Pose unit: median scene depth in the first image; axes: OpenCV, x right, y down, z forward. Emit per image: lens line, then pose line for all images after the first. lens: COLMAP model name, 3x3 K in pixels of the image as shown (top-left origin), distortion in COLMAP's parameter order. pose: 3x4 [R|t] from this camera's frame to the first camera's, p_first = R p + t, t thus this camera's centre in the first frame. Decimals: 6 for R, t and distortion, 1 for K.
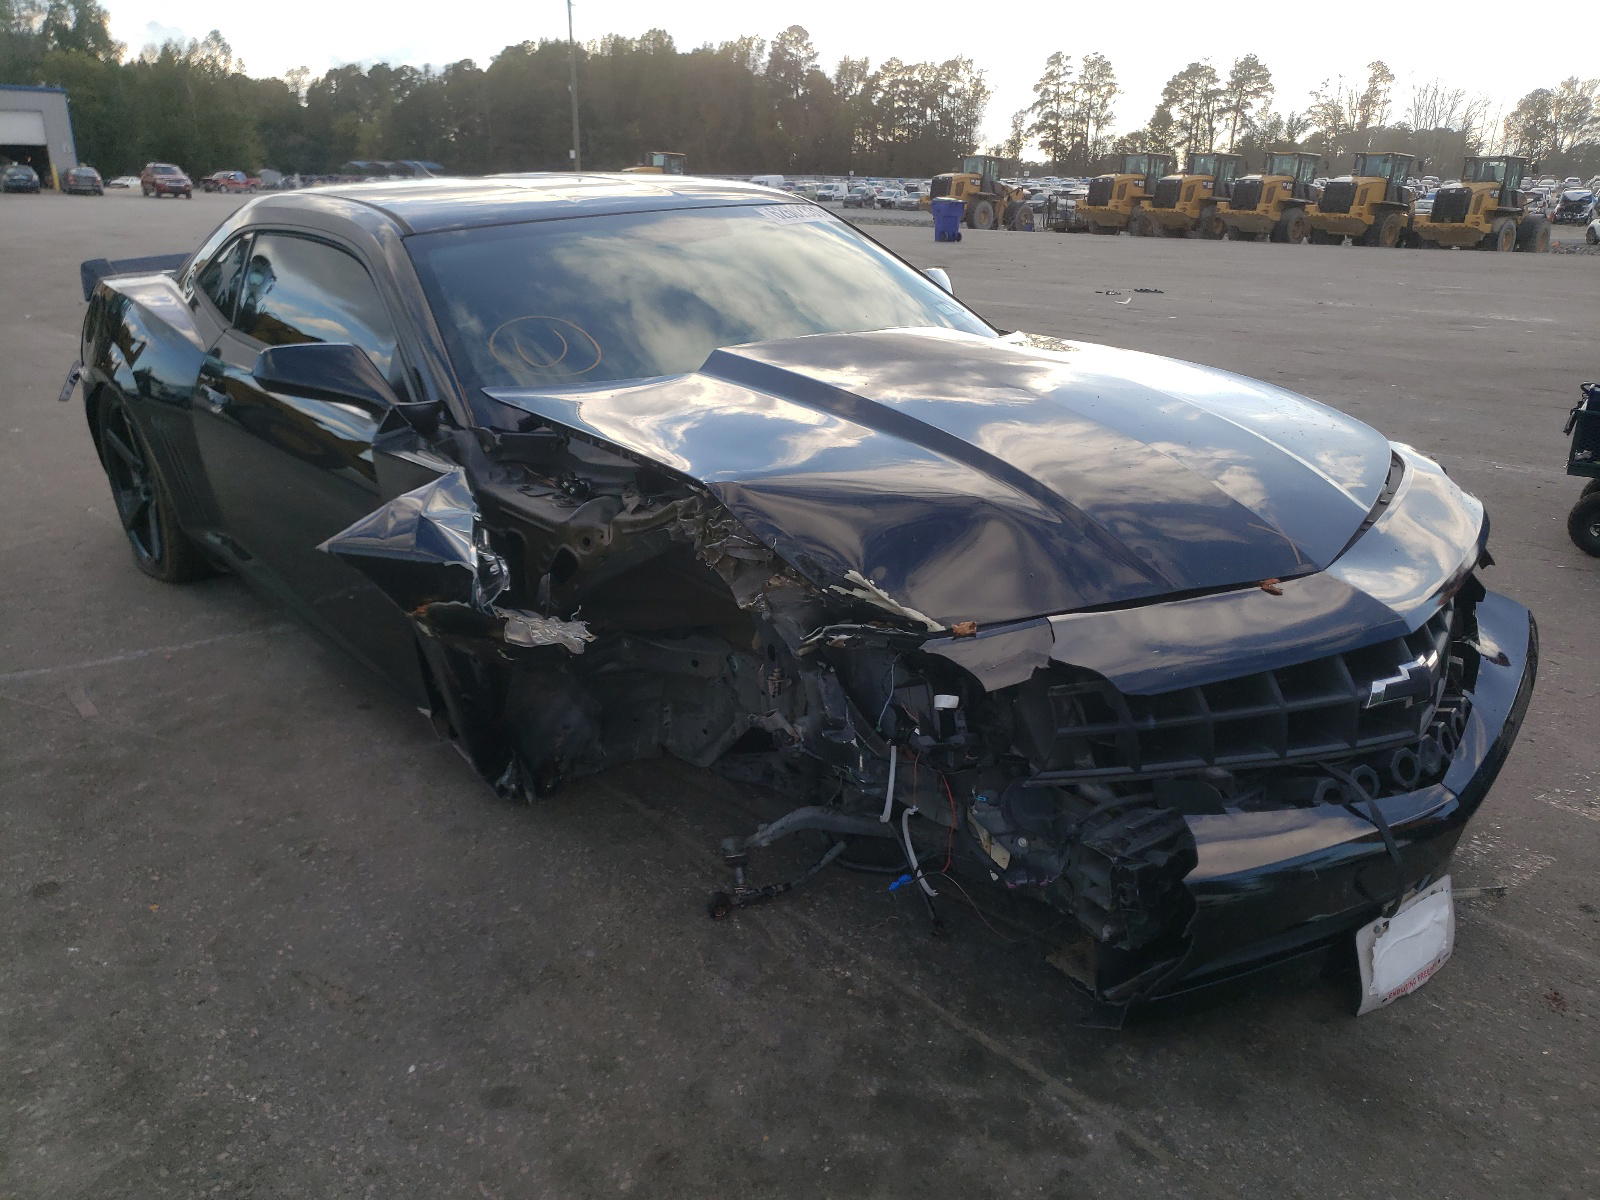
lens RADIAL K [[1306.4, 0, 800.0], [0, 1306.4, 513.5], [0, 0, 1]] dist [0.012895, -0.003606]
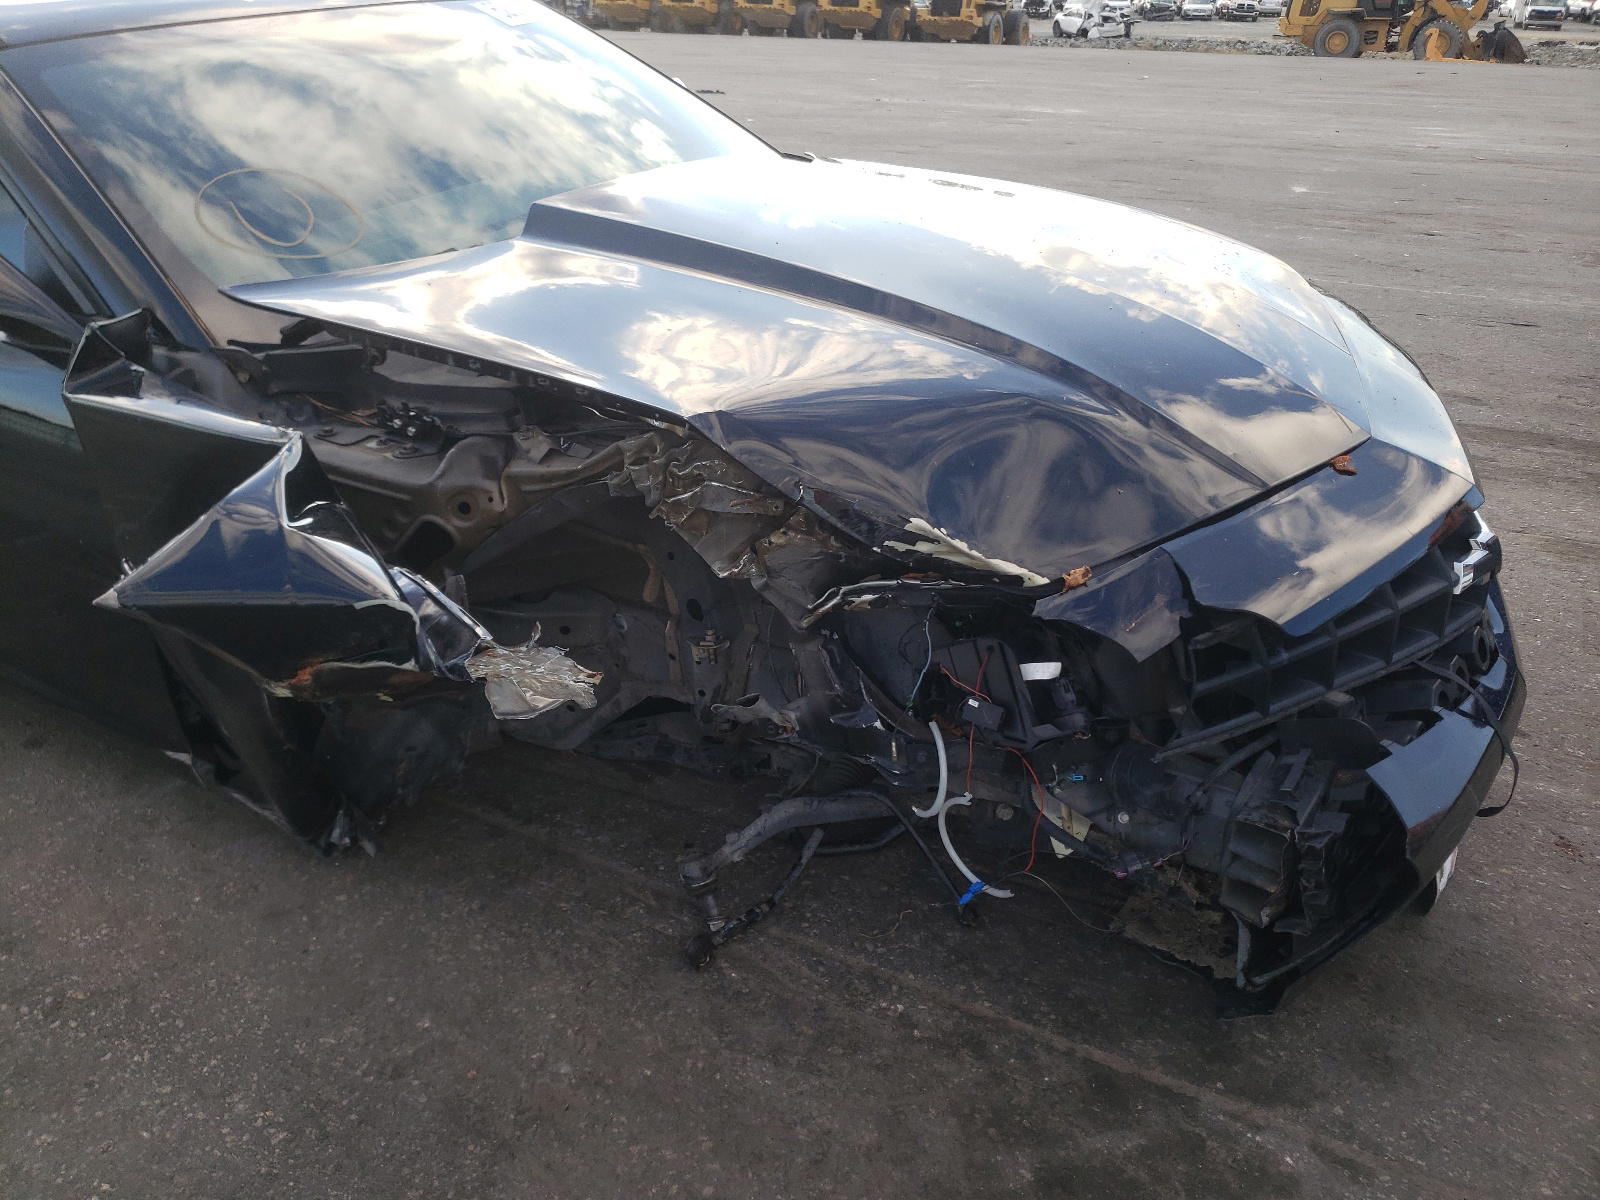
lens RADIAL K [[1306.4, 0, 800.0], [0, 1306.4, 513.5], [0, 0, 1]] dist [0.012895, -0.003606]
pose [[0.933254, -0.134502, 0.333087, -0.241379], [0.085654, 0.983831, 0.157289, -0.072919], [-0.348857, -0.118260, 0.929685, 0.312804]]
